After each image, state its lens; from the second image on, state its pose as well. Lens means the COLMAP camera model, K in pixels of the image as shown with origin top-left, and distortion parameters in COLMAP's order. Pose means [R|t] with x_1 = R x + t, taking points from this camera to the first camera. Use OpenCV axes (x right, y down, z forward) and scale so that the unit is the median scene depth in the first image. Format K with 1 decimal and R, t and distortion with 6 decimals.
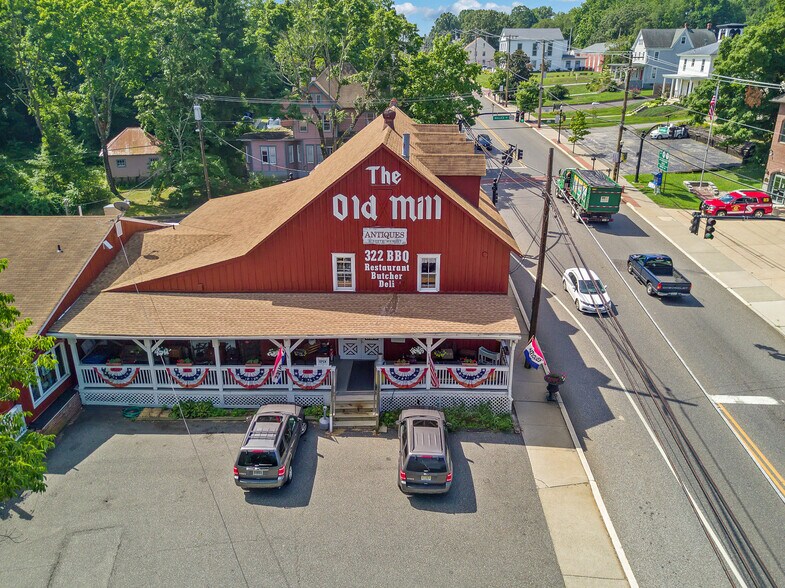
lens RADIAL K [[587.1, 0, 392.5], [0, 587.1, 294.0], [0, 0, 1]] dist [0.070385, -0.137109]
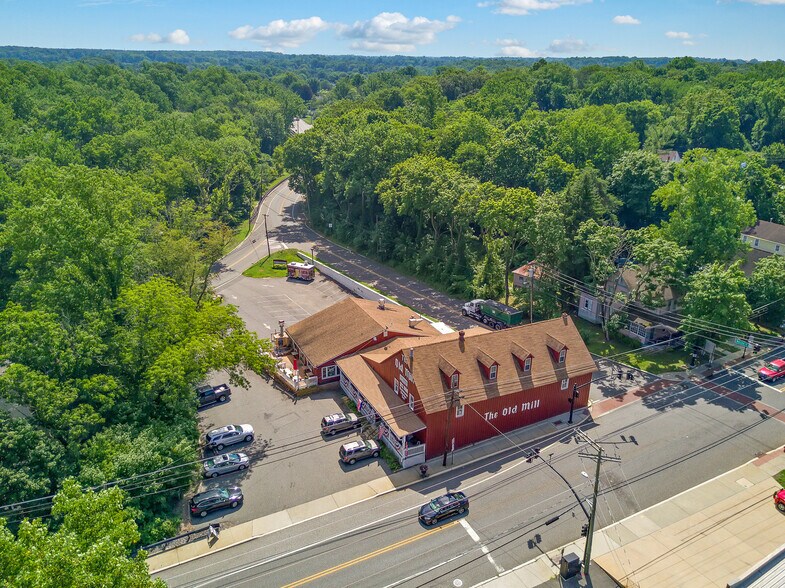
lens RADIAL K [[587.1, 0, 392.5], [0, 587.1, 294.0], [0, 0, 1]] dist [0.070385, -0.137109]
pose [[0.446156, 0.312698, -0.838550, 2.075397], [-0.325373, 0.929531, 0.173508, -0.903801], [0.833713, 0.195430, 0.516459, -0.455403]]
